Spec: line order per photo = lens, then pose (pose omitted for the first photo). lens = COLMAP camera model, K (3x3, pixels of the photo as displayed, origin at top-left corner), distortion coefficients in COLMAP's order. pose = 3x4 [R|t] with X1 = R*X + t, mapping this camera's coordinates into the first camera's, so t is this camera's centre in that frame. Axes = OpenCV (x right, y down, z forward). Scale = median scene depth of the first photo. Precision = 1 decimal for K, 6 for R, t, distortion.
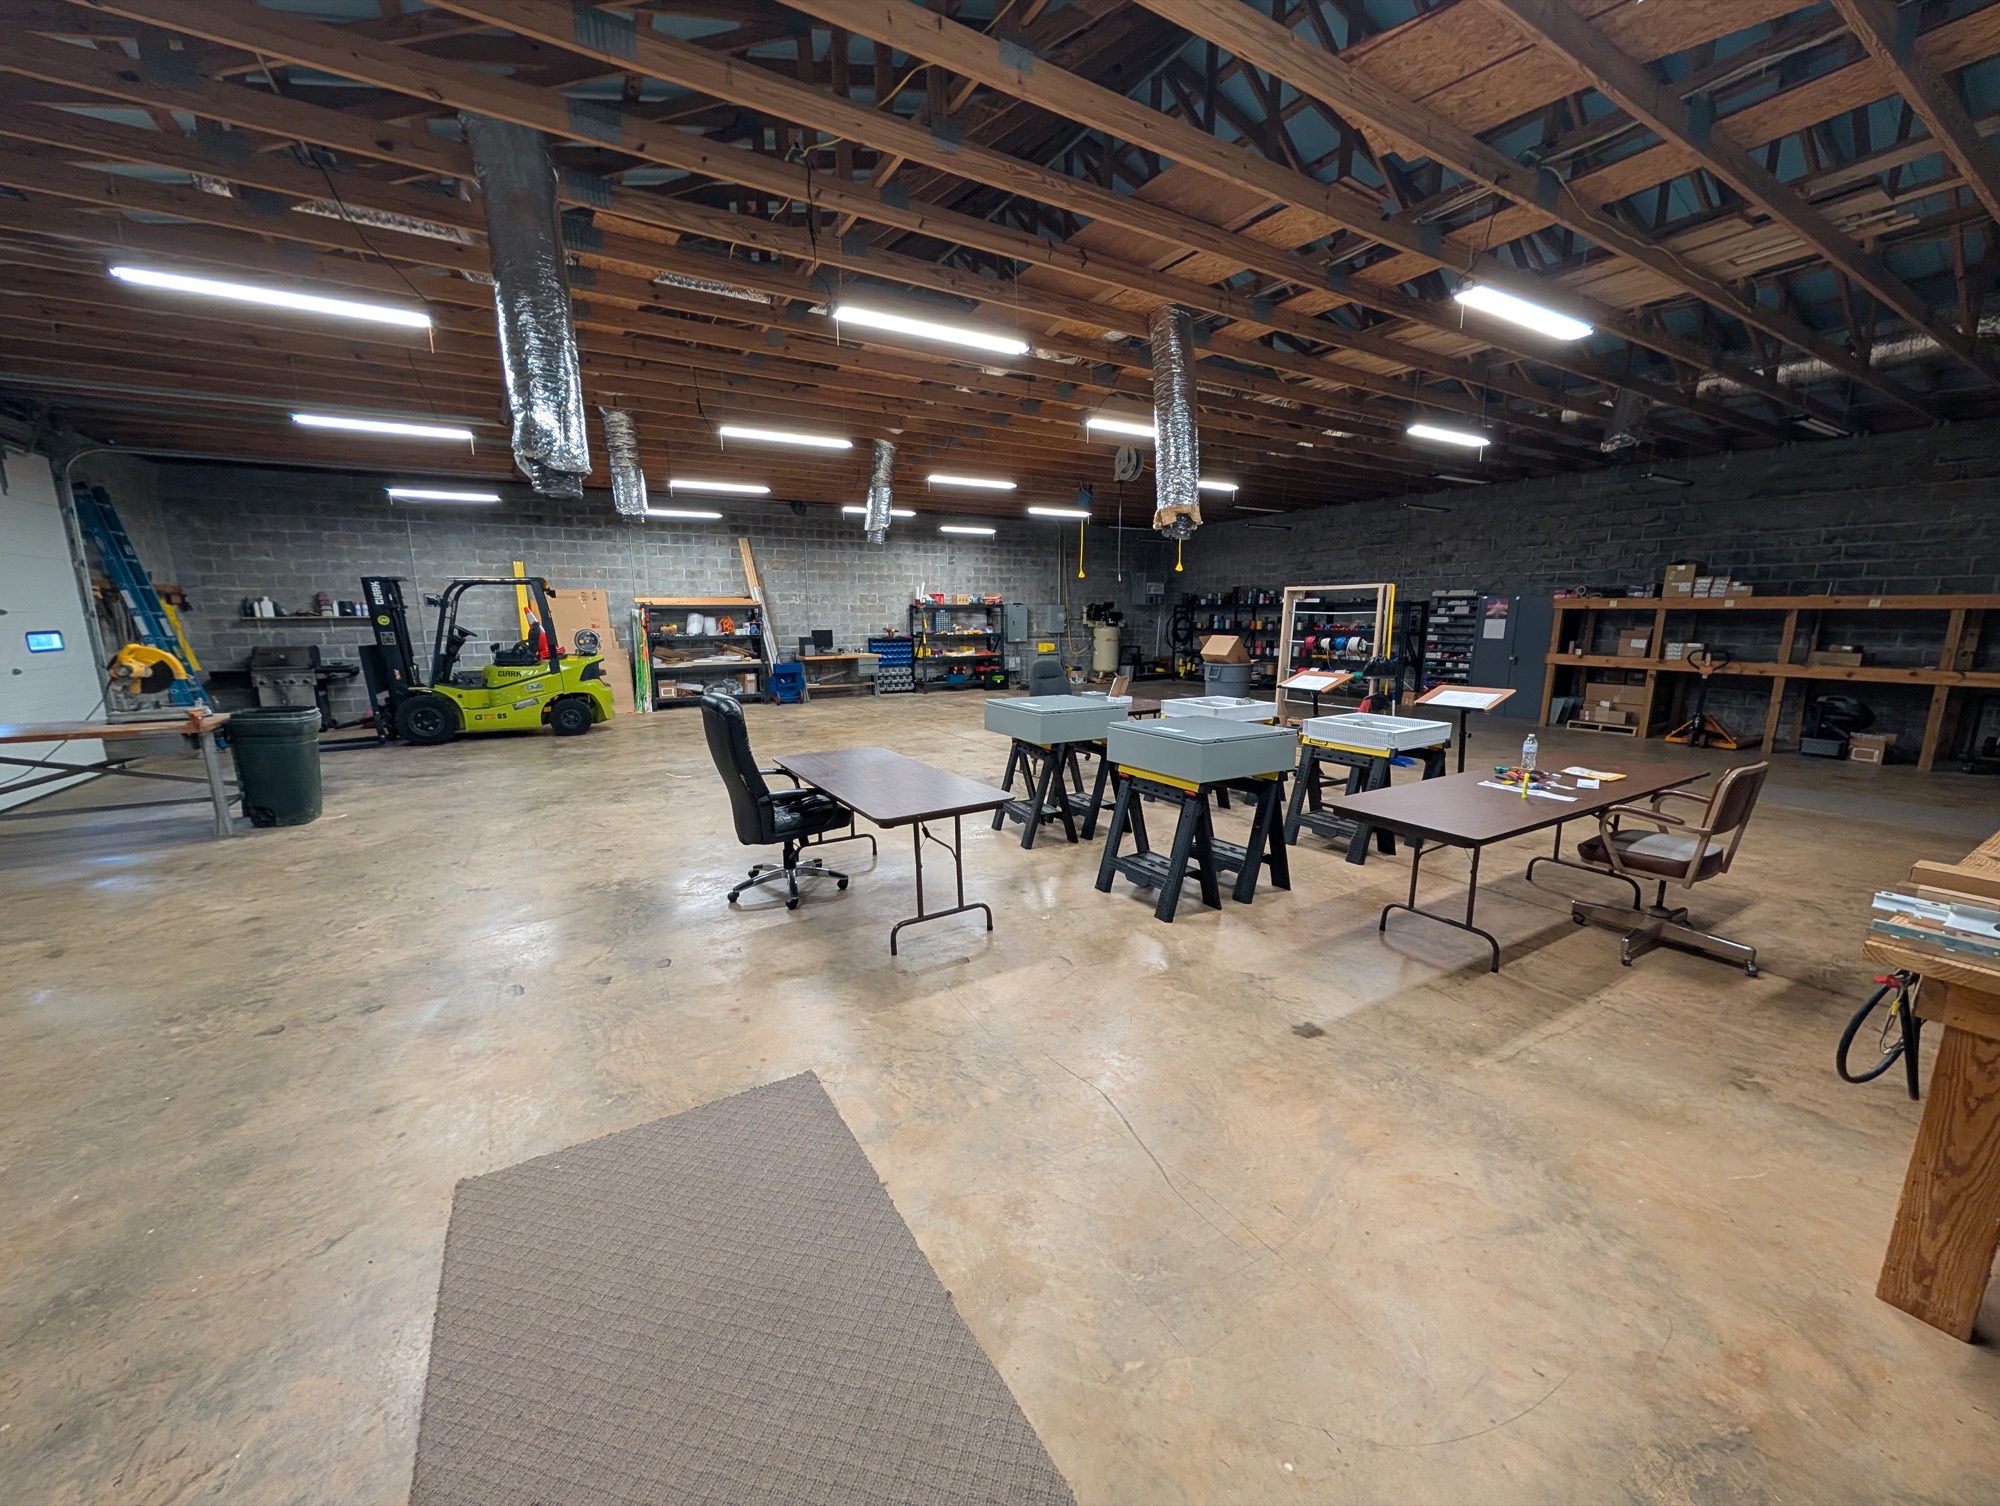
lens RADIAL K [[755.9, 0, 1002.6], [0, 755.9, 755.7], [0, 0, 1]] dist [-0.001699, 0.000406]
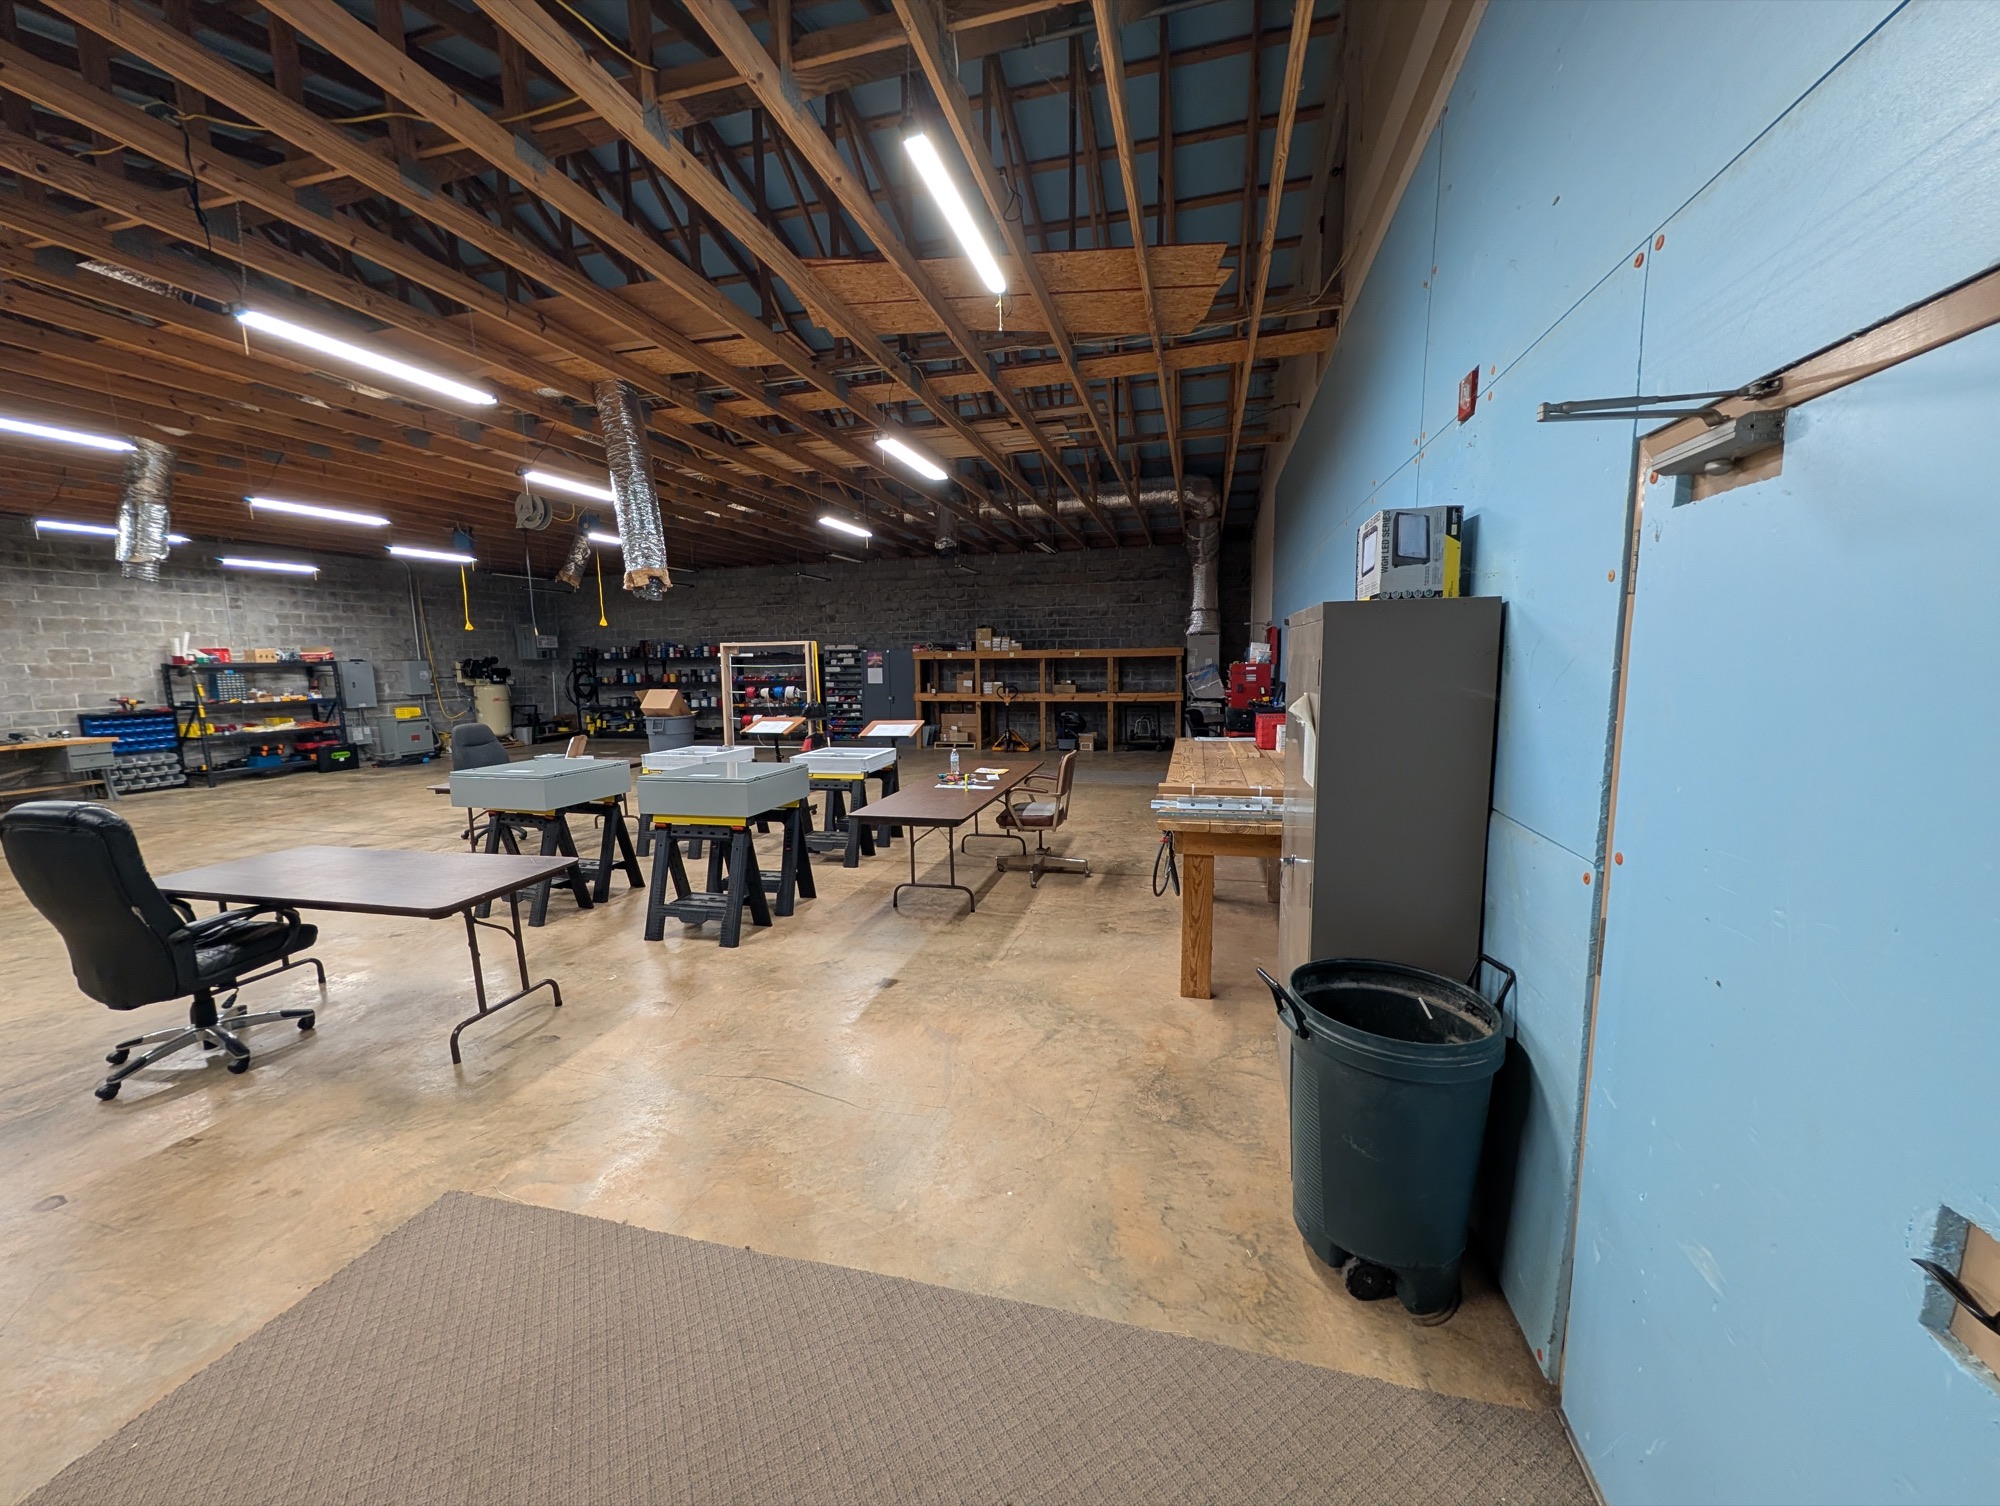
lens RADIAL K [[755.9, 0, 997.0], [0, 755.9, 758.6], [0, 0, 1]] dist [-0.001699, 0.000406]
pose [[0.717300, -0.102714, 0.689152, -0.182061], [0.145429, 0.989361, -0.003910, 0.005533], [-0.681419, 0.103027, 0.724606, -0.069863]]
